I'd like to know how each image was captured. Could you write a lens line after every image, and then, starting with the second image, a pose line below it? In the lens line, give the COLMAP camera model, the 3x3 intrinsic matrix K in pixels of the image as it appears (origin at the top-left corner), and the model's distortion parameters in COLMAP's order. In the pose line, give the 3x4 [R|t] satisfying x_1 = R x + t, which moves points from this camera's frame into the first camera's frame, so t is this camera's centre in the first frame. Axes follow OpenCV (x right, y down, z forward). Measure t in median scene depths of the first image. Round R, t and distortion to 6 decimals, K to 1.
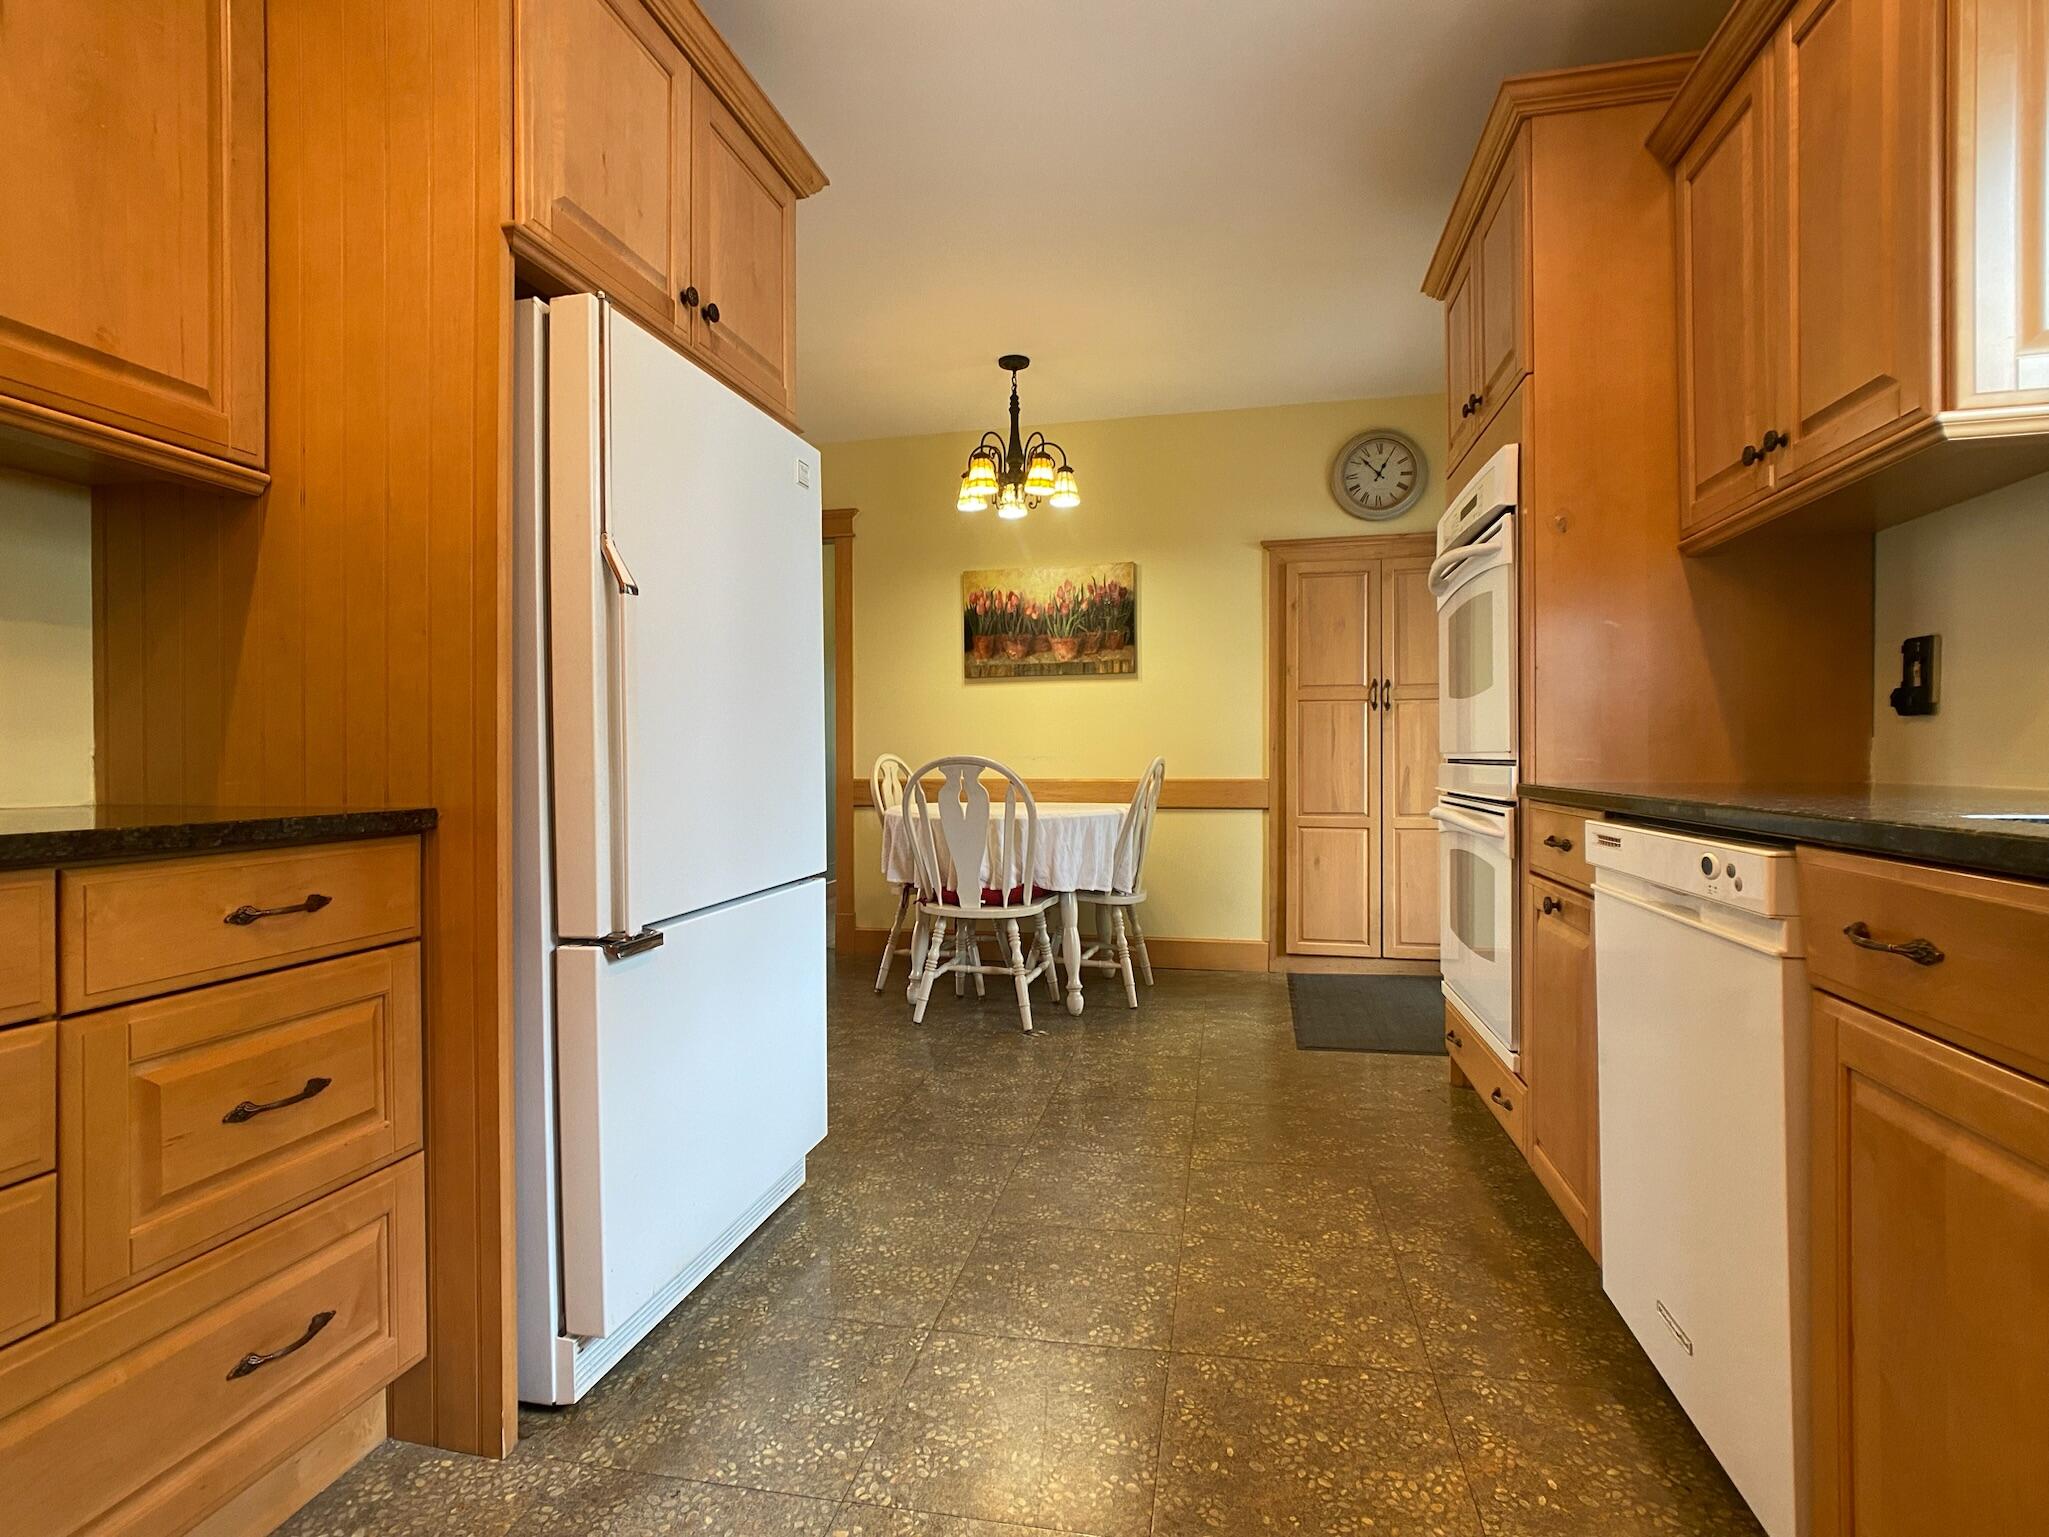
lens RADIAL K [[1017.5, 0, 1020.0], [0, 1017.5, 771.0], [0, 0, 1]] dist [-0.018479, 0.000938]
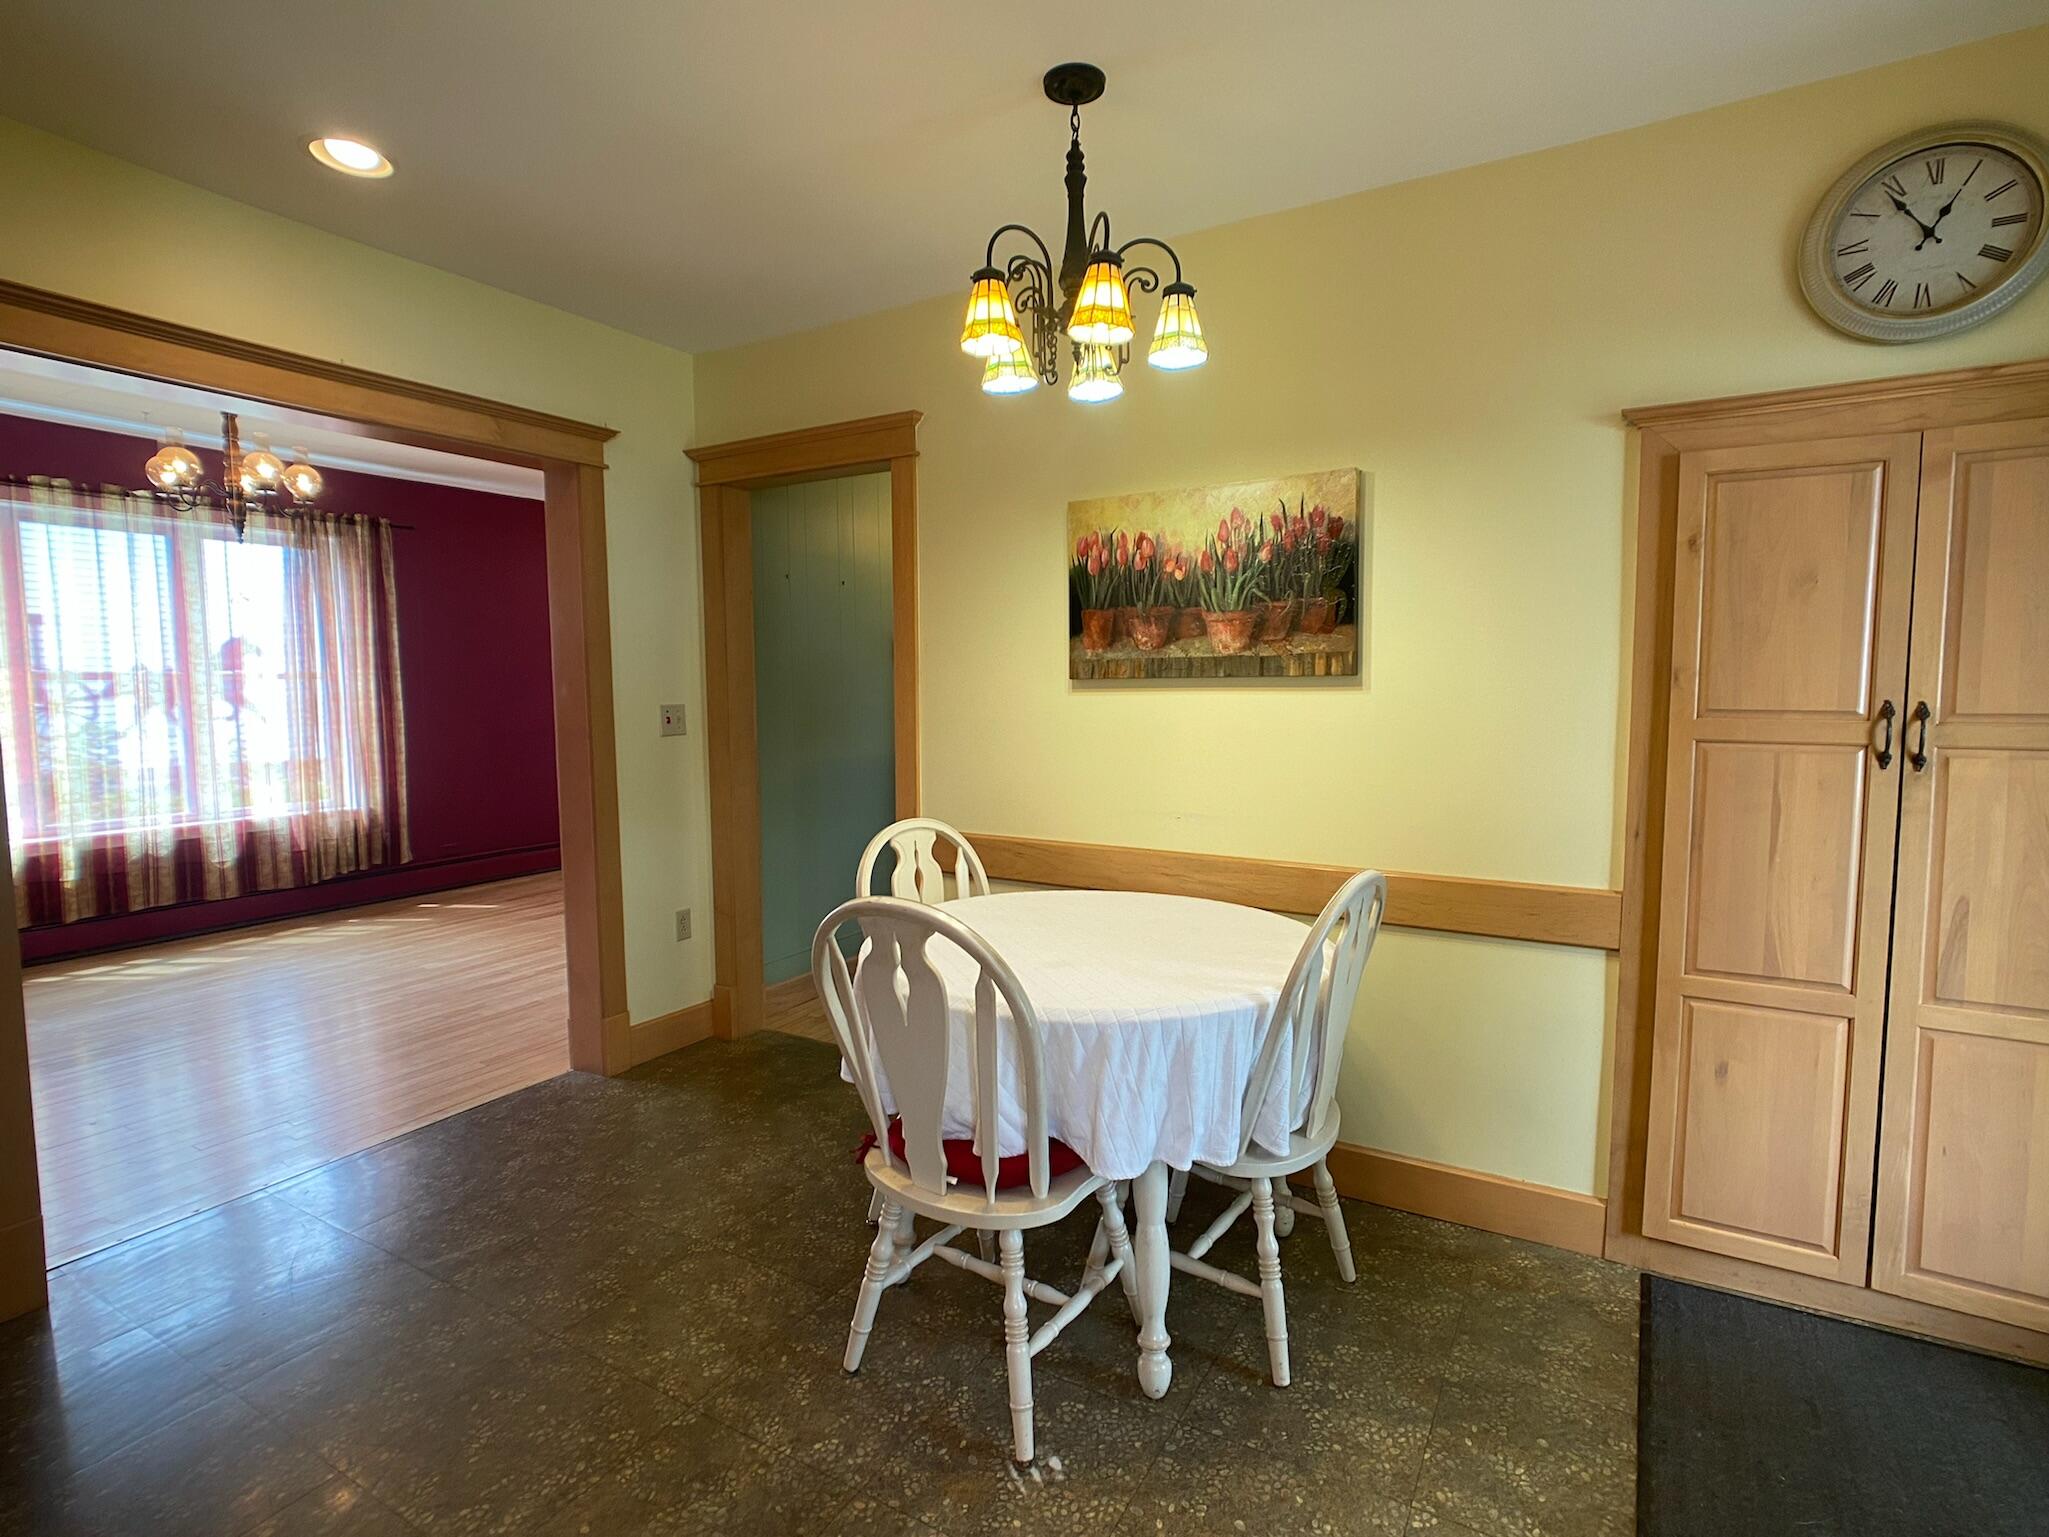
lens RADIAL K [[1017.5, 0, 1026.3], [0, 1017.5, 758.9], [0, 0, 1]] dist [-0.018479, 0.000938]
pose [[0.951236, 0.024391, -0.307498, 0.118465], [-0.004588, 0.997877, 0.064960, -0.090042], [0.308429, -0.060381, 0.949329, 0.442697]]
